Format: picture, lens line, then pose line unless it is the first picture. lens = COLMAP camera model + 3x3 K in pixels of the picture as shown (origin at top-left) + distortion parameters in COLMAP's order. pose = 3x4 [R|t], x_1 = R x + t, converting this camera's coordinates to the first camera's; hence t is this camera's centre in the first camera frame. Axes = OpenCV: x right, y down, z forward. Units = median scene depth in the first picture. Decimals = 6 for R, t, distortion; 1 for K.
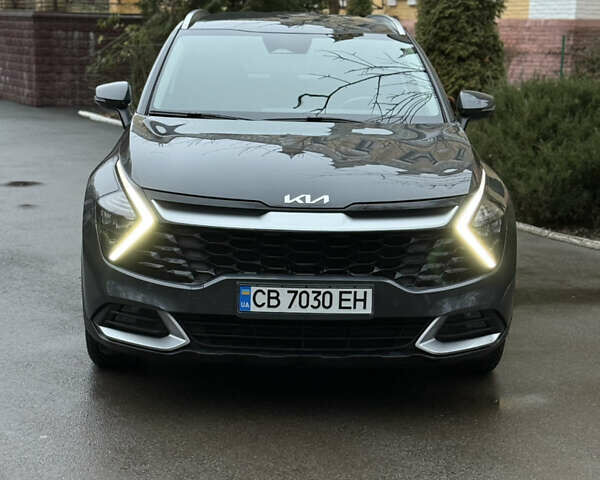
lens RADIAL K [[1238.6, 0, 299.4], [0, 1238.6, 239.5], [0, 0, 1]] dist [0.118872, 0.000000]
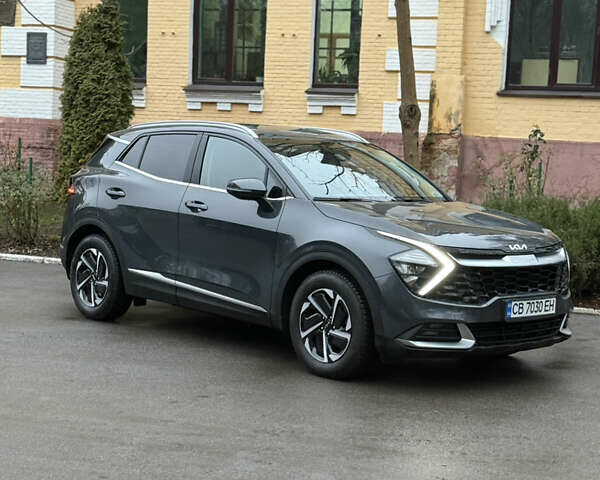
lens RADIAL K [[1238.6, 0, 300.5], [0, 1238.6, 242.3], [0, 0, 1]] dist [0.118872, 0.000000]
pose [[0.747114, -0.044605, 0.663197, -1.291389], [0.088564, 0.995530, -0.032813, -0.010445], [-0.658769, 0.083251, 0.747725, -0.037961]]
